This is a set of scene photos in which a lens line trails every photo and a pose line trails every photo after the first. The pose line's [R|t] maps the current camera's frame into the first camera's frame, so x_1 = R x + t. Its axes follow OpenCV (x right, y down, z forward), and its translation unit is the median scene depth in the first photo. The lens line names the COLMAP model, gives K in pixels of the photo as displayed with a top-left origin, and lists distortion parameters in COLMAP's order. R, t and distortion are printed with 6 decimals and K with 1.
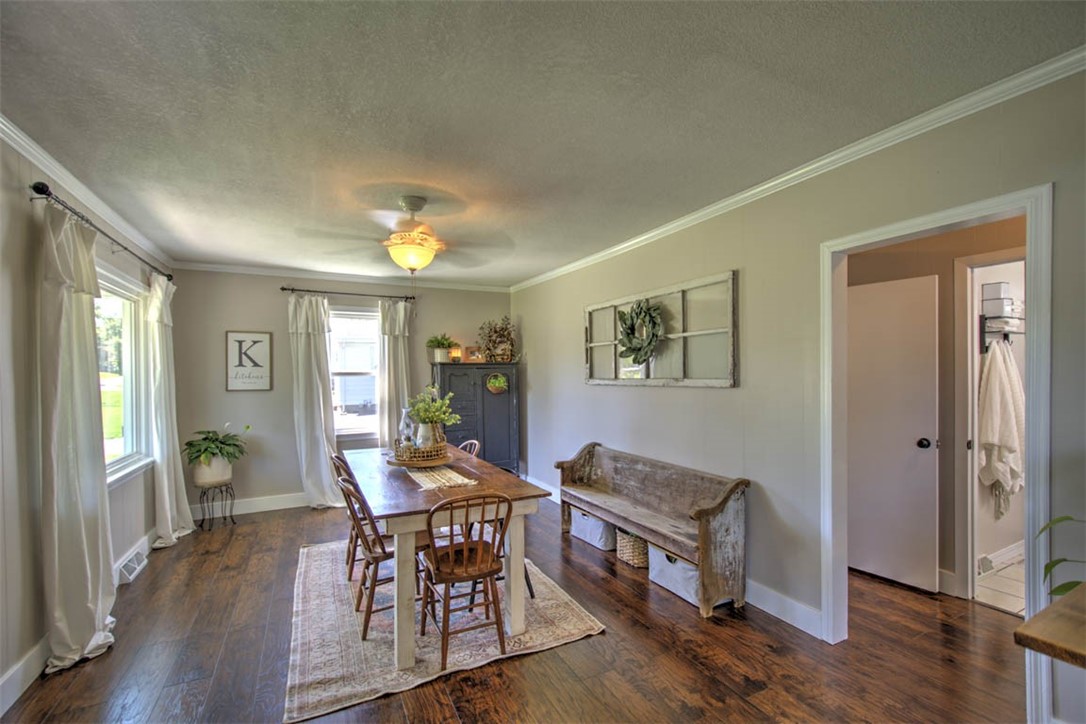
lens RADIAL K [[467.9, 0, 540.0], [0, 467.9, 376.8], [0, 0, 1]] dist [-0.000612, -0.000042]
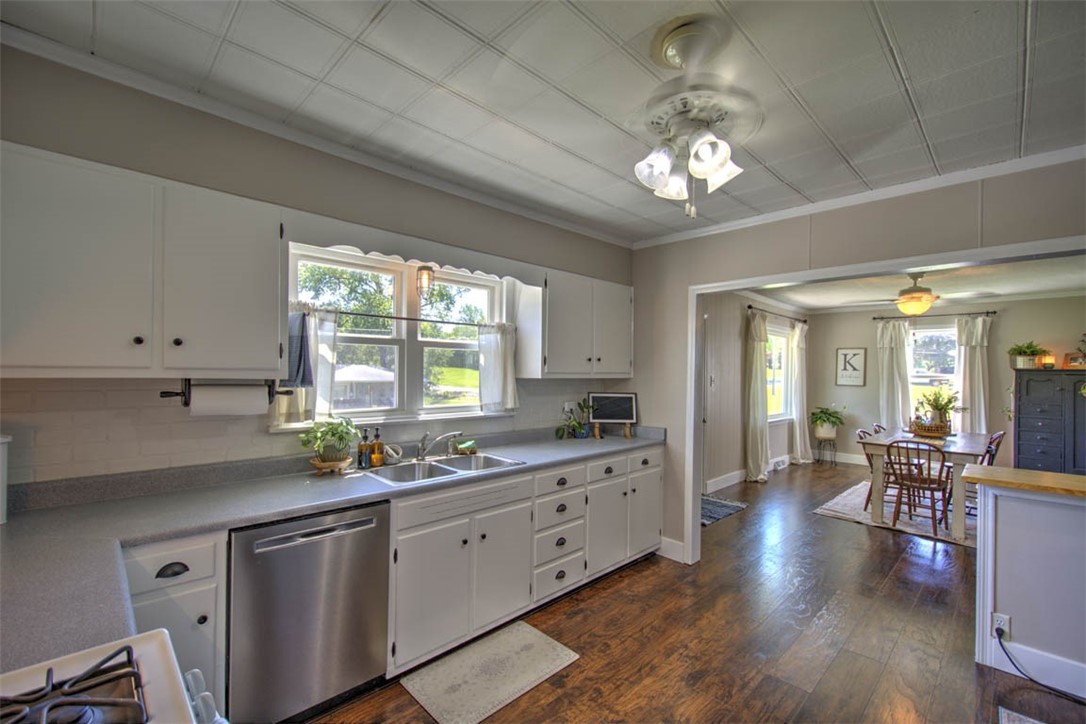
lens RADIAL K [[467.9, 0, 542.4], [0, 467.9, 368.9], [0, 0, 1]] dist [-0.000612, -0.000042]
pose [[0.310868, 0.008278, -0.950417, 0.549264], [-0.029899, 0.999552, -0.001073, 0.005971], [0.949983, 0.028750, 0.310976, -0.472501]]
